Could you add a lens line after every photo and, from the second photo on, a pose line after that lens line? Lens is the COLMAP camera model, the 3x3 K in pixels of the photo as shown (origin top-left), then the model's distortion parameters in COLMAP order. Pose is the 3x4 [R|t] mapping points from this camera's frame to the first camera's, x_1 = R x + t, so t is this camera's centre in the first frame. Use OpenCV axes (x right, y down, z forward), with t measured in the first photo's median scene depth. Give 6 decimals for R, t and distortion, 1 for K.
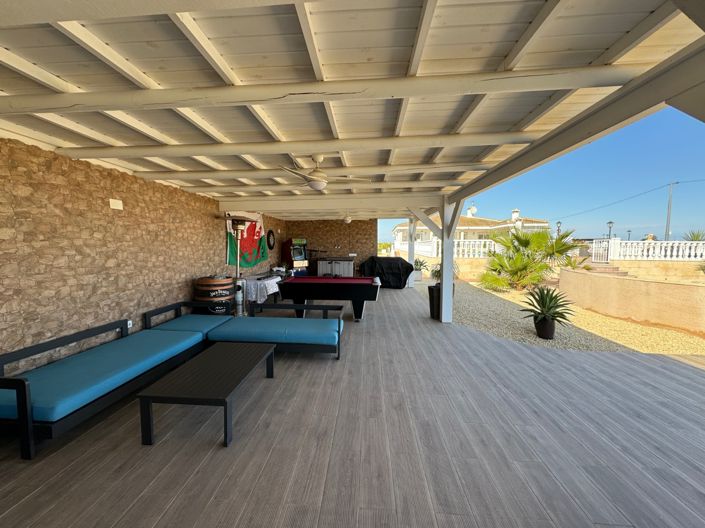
lens RADIAL K [[282.6, 0, 354.9], [0, 282.6, 262.5], [0, 0, 1]] dist [-0.000762, -0.000385]
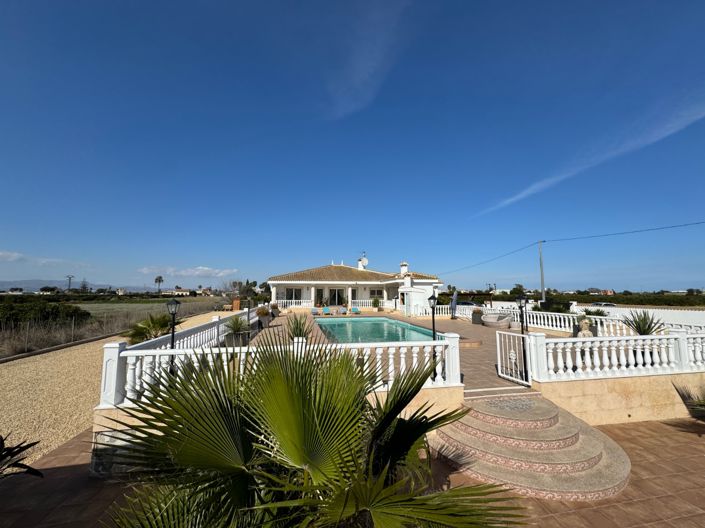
lens RADIAL K [[282.6, 0, 349.9], [0, 282.6, 262.2], [0, 0, 1]] dist [-0.000762, -0.000385]
pose [[0.964330, 0.020240, 0.263927, 0.183963], [0.024589, 0.985912, -0.165448, -0.051555], [-0.263558, 0.166036, 0.950247, 0.229687]]
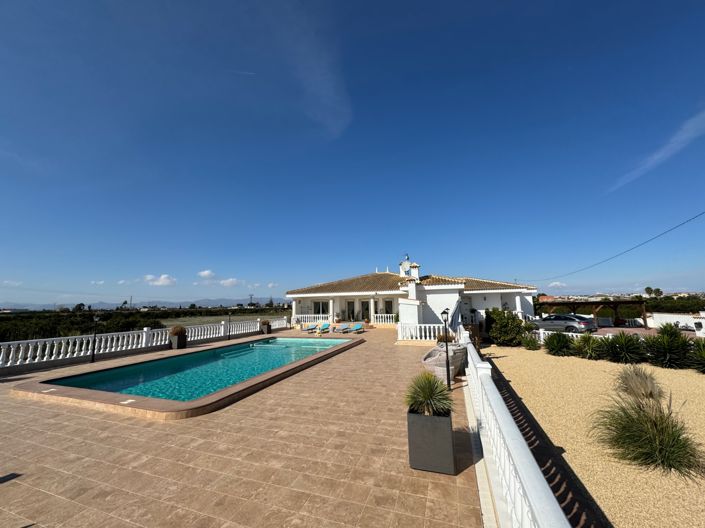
lens RADIAL K [[282.6, 0, 347.3], [0, 282.6, 263.0], [0, 0, 1]] dist [-0.000762, -0.000385]
pose [[0.969811, -0.065127, -0.235000, 0.566186], [0.015167, 0.977921, -0.208423, -0.060579], [0.243386, 0.198567, 0.949387, 0.367914]]
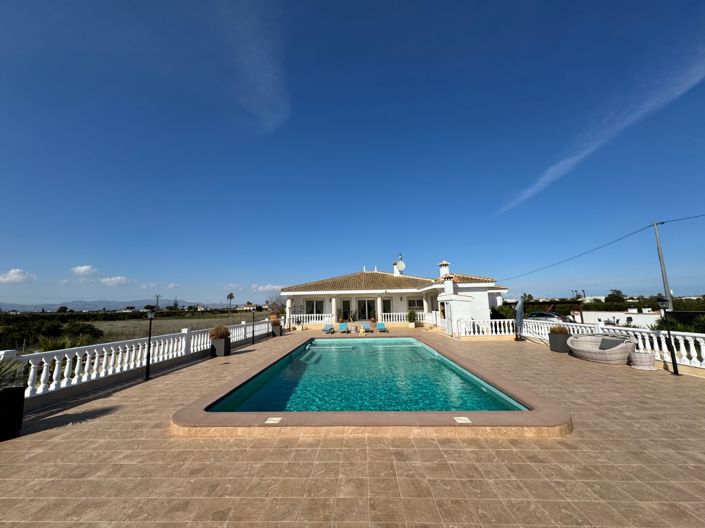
lens RADIAL K [[282.6, 0, 350.3], [0, 282.6, 262.1], [0, 0, 1]] dist [-0.000762, -0.000385]
pose [[0.998151, -0.021289, 0.056925, 0.319314], [0.033062, 0.976128, -0.214666, -0.056961], [-0.050996, 0.216151, 0.975027, 0.387159]]
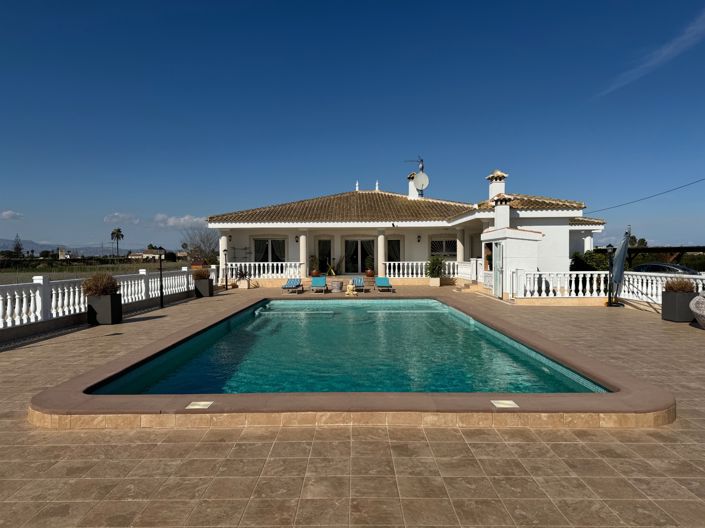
lens RADIAL K [[496.5, 0, 349.4], [0, 496.5, 259.4], [0, 0, 1]] dist [0.053804, -0.063449]
pose [[0.995972, -0.017140, 0.088009, 0.320117], [0.021828, 0.998378, -0.052586, -0.047188], [-0.086965, 0.054295, 0.994731, 0.384892]]
